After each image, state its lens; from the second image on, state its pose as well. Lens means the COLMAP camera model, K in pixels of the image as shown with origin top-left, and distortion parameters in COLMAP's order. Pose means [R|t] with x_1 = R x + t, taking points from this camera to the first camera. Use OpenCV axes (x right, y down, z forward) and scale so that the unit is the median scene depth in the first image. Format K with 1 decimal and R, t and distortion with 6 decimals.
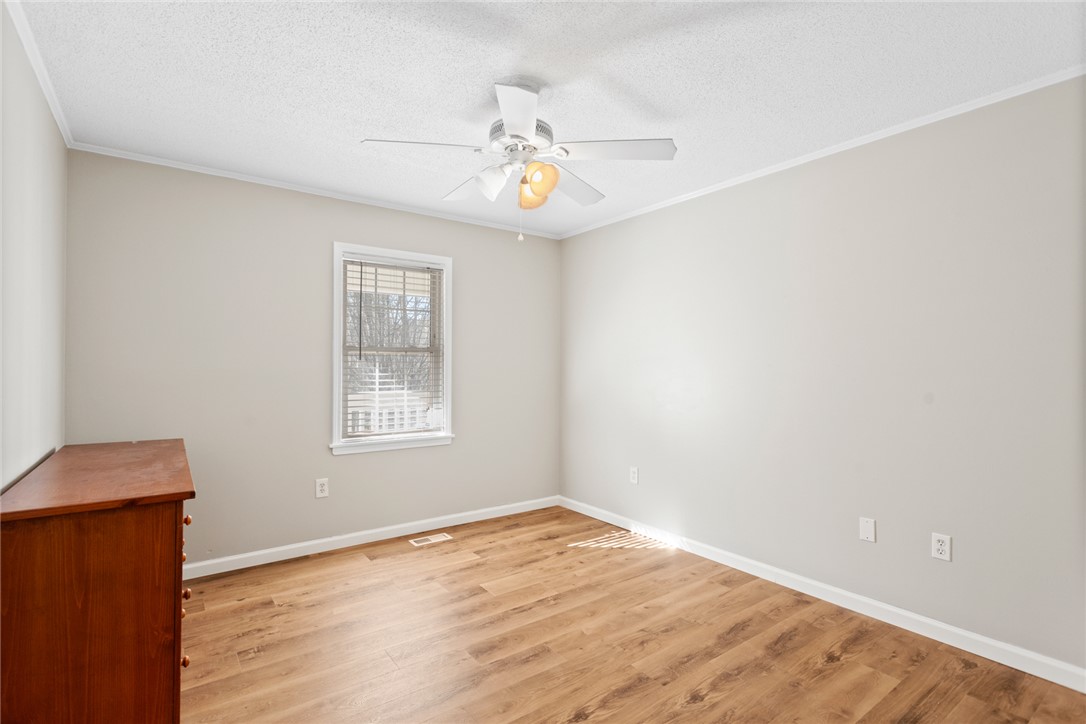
lens RADIAL K [[519.5, 0, 549.1], [0, 519.5, 362.3], [0, 0, 1]] dist [0.001675, -0.000608]
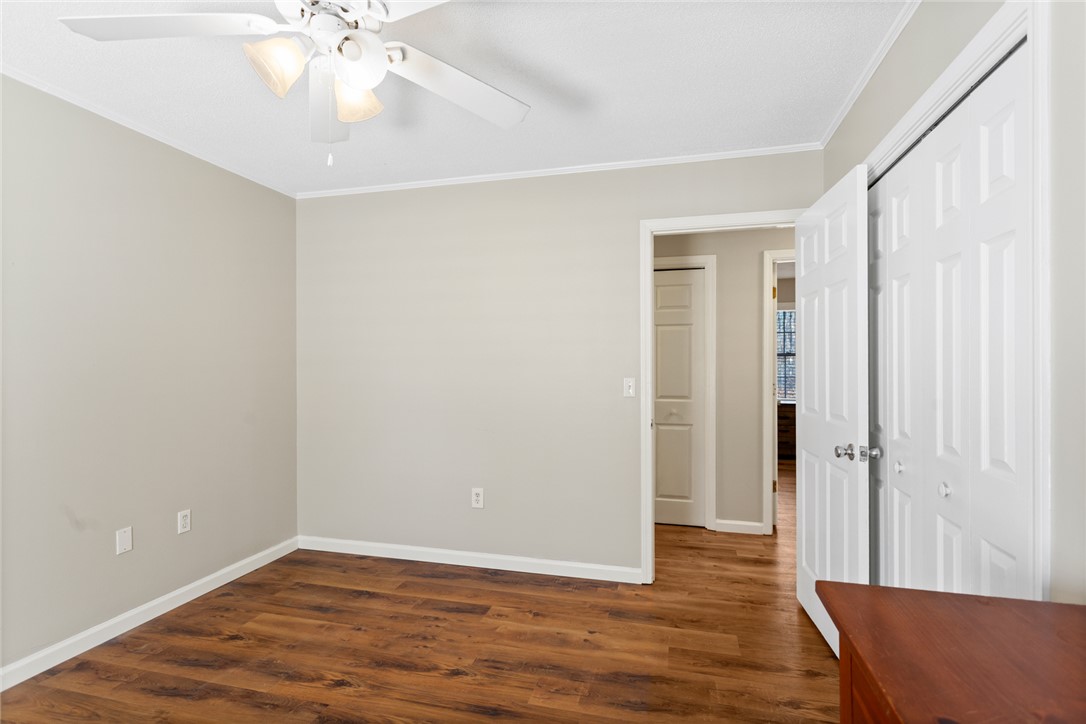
lens RADIAL K [[519.5, 0, 542.7], [0, 519.5, 362.9], [0, 0, 1]] dist [0.001675, -0.000608]
pose [[-0.624063, 0.003414, 0.781367, -0.676593], [-0.004192, 0.999961, -0.007717, 0.009640], [-0.781363, -0.008091, -0.624025, 1.155266]]
